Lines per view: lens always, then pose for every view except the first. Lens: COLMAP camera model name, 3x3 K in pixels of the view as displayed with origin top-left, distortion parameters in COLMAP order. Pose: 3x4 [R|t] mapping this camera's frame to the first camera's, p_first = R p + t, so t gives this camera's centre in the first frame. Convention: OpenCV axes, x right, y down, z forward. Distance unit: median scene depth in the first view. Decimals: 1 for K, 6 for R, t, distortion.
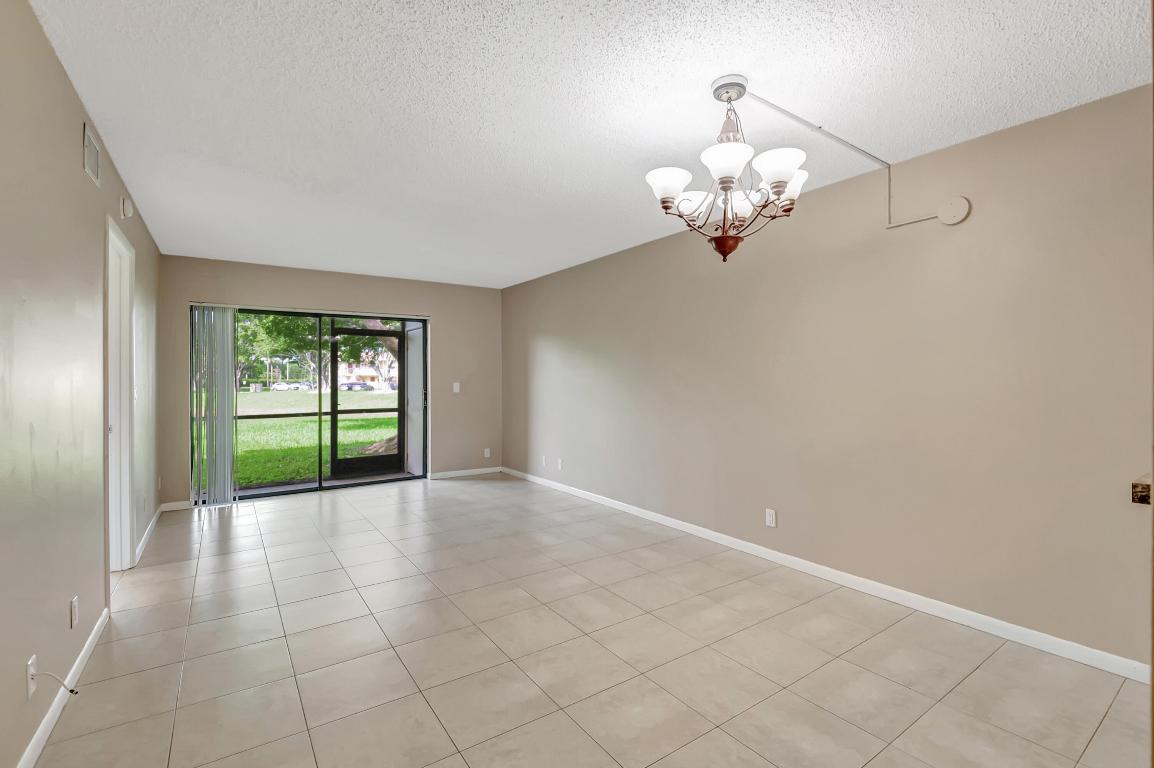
lens RADIAL K [[515.0, 0, 577.0], [0, 515.0, 384.0], [0, 0, 1]] dist [-0.070719, 0.000600]
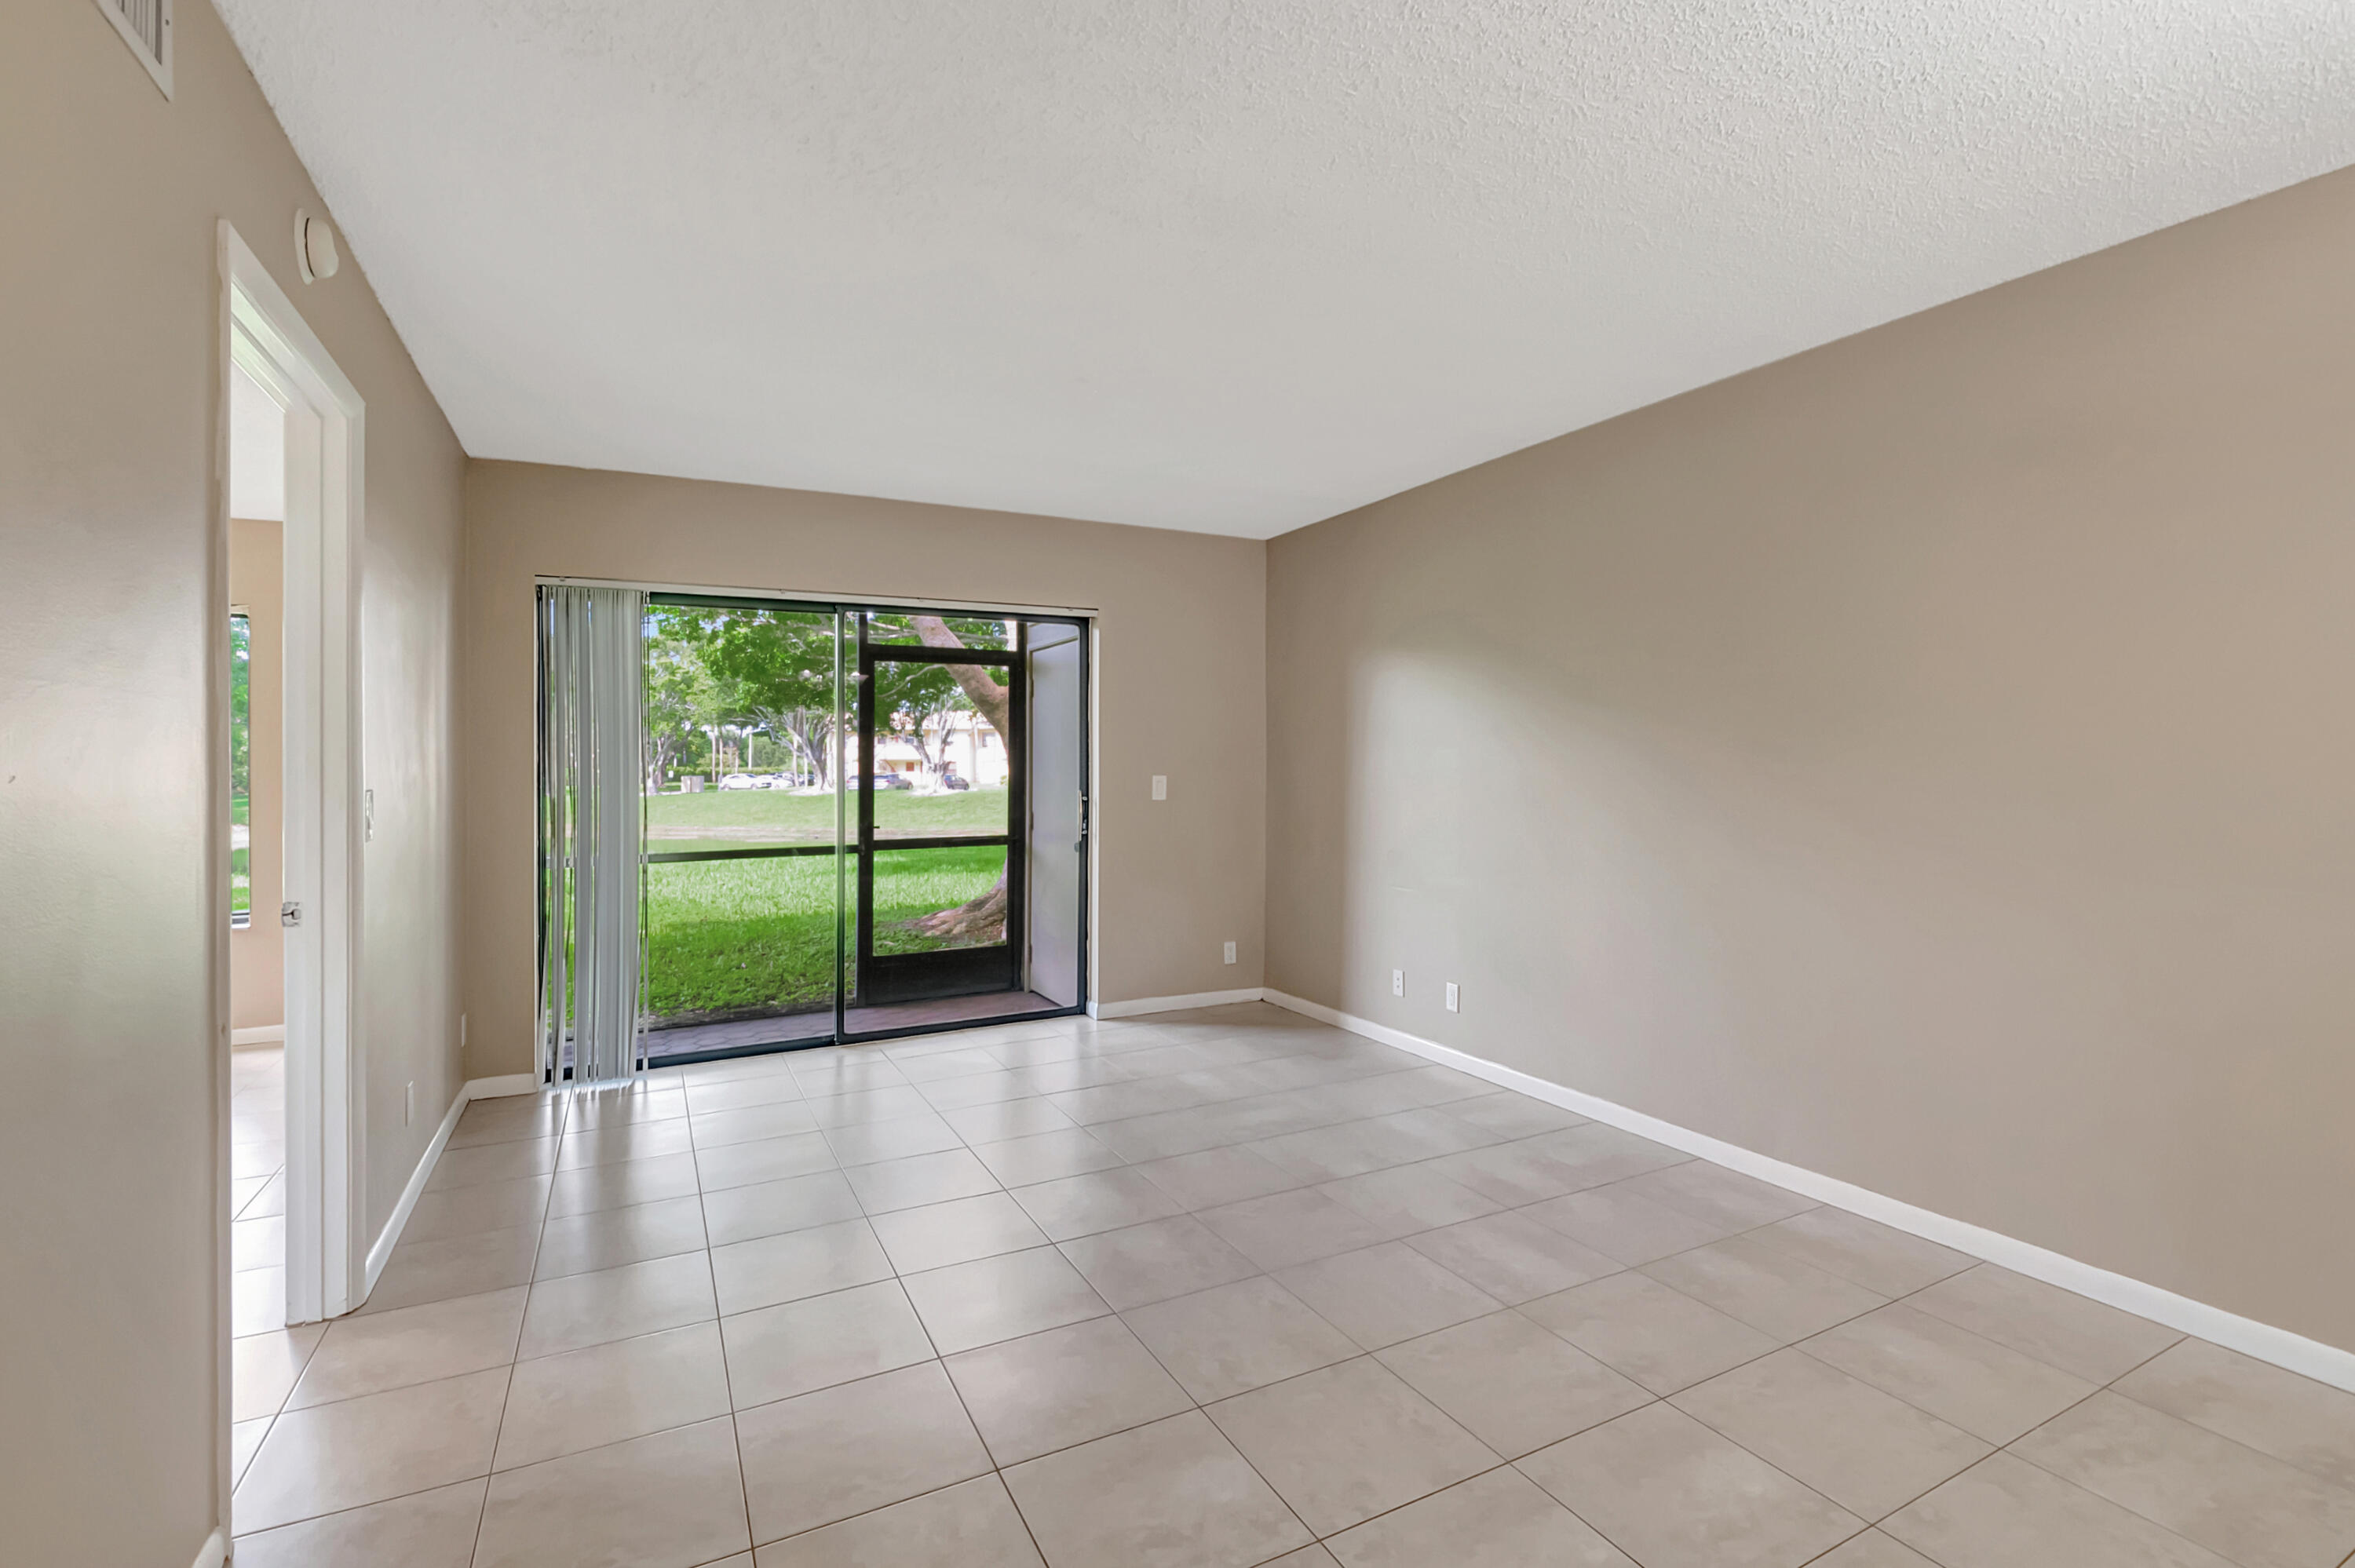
lens RADIAL K [[1077.3, 0, 1092.2], [0, 1077.3, 775.6], [0, 0, 1]] dist [-0.066074, -0.000491]
pose [[0.977582, -0.000097, -0.210557, -0.108898], [-0.000092, 1.000000, -0.000886, -0.002016], [0.210557, 0.000885, 0.977581, 0.170473]]
